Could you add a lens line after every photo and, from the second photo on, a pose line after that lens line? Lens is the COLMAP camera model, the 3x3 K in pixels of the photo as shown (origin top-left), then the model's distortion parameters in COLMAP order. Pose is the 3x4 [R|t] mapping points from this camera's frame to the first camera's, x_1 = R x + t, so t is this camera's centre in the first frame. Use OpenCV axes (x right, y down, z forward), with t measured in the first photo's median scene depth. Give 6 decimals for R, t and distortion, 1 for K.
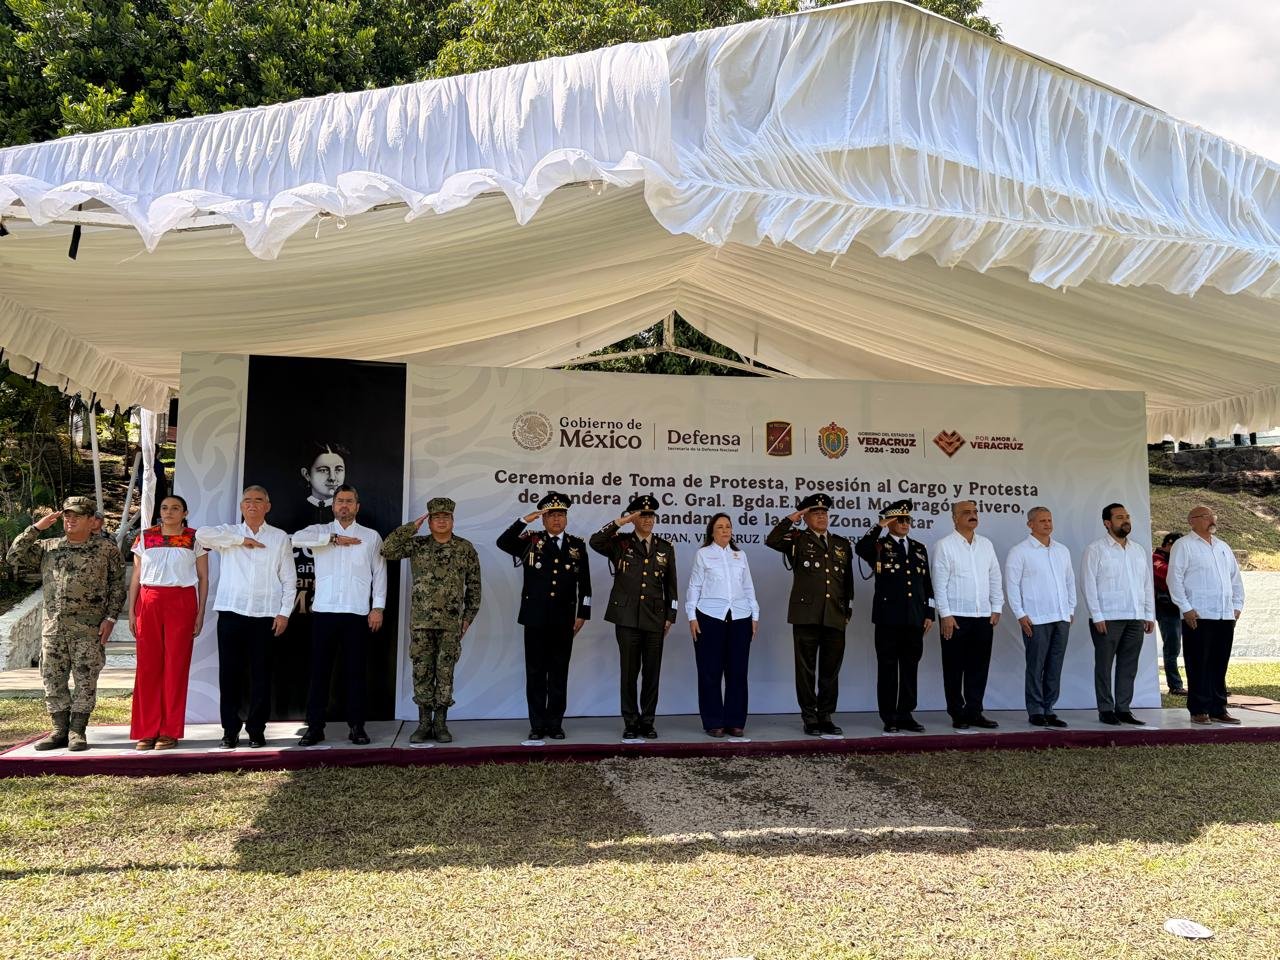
lens RADIAL K [[888.4, 0, 651.2], [0, 888.4, 482.2], [0, 0, 1]] dist [0.049582, -0.027802]
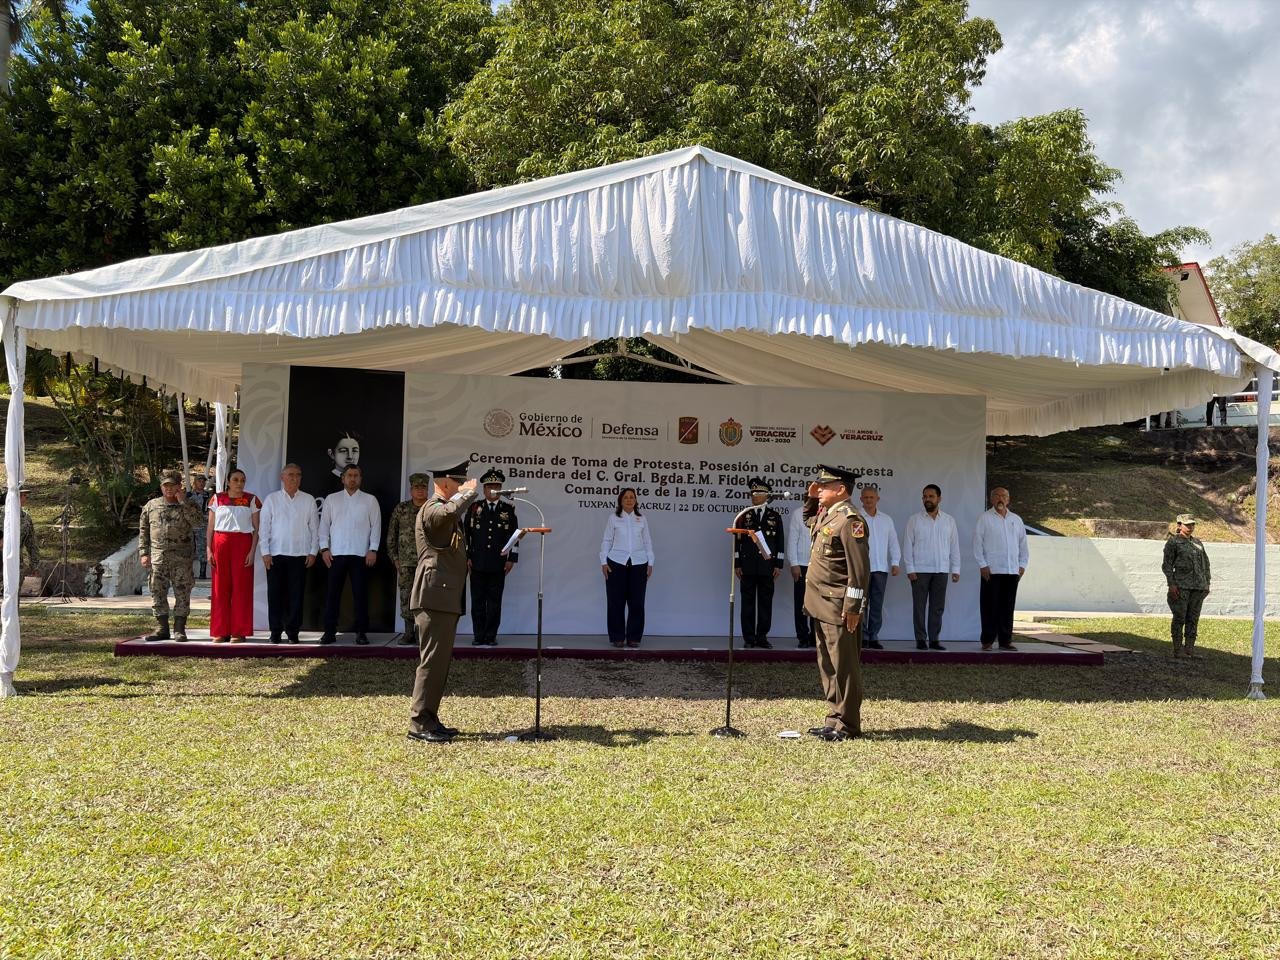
lens RADIAL K [[888.4, 0, 668.2], [0, 888.4, 481.5], [0, 0, 1]] dist [0.049582, -0.027802]
pose [[0.998330, 0.015944, -0.055526, 0.193383], [-0.013608, 0.999017, 0.042197, -0.029620], [0.056144, -0.041371, 0.997565, -0.318211]]
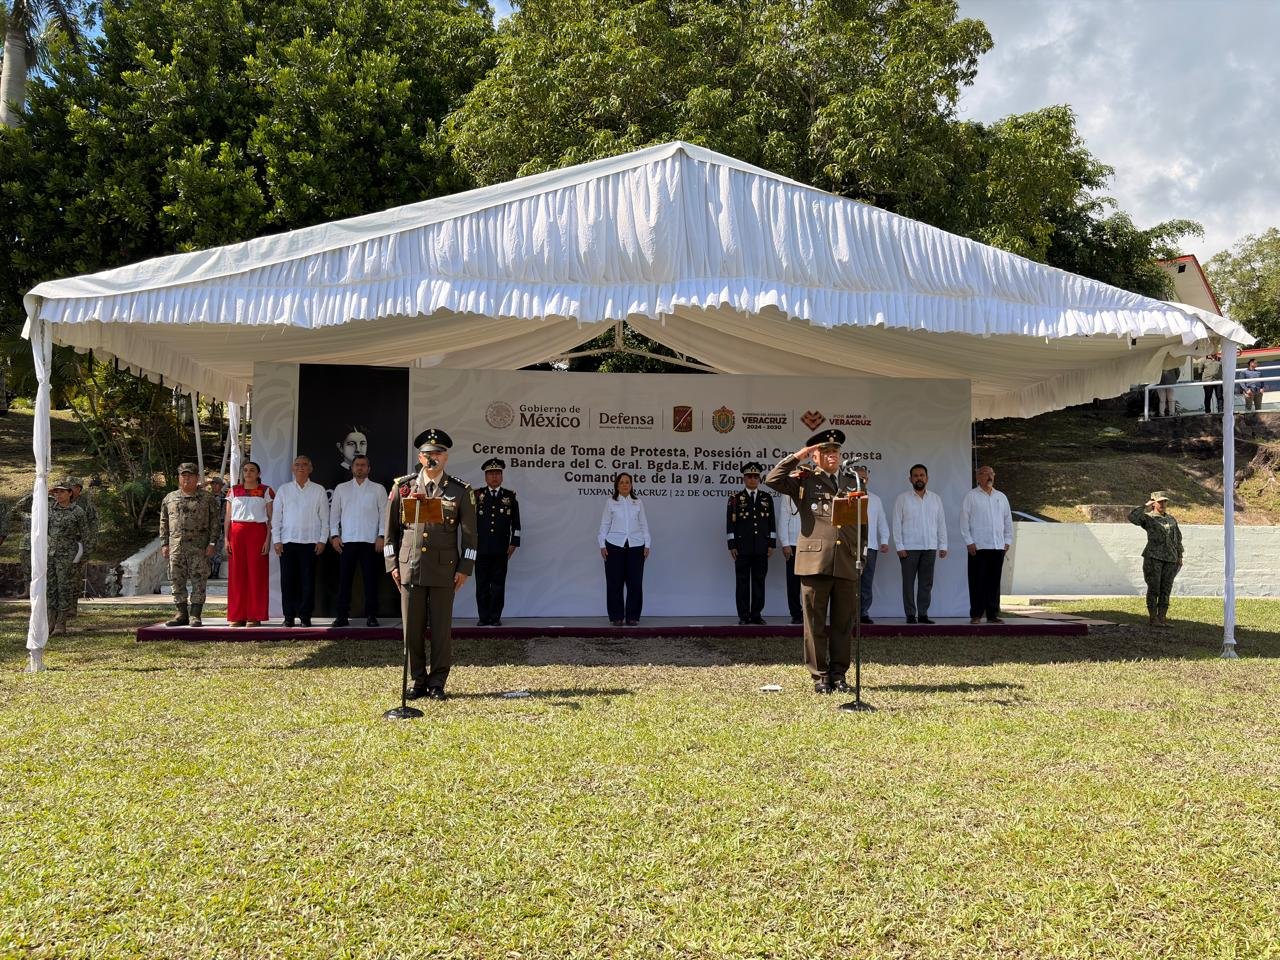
lens RADIAL K [[888.4, 0, 669.3], [0, 888.4, 478.2], [0, 0, 1]] dist [0.049582, -0.027802]
pose [[0.997723, -0.003843, -0.067337, 0.220098], [0.005842, 0.999547, 0.029509, 0.001464], [0.067193, -0.029836, 0.997294, -0.365697]]
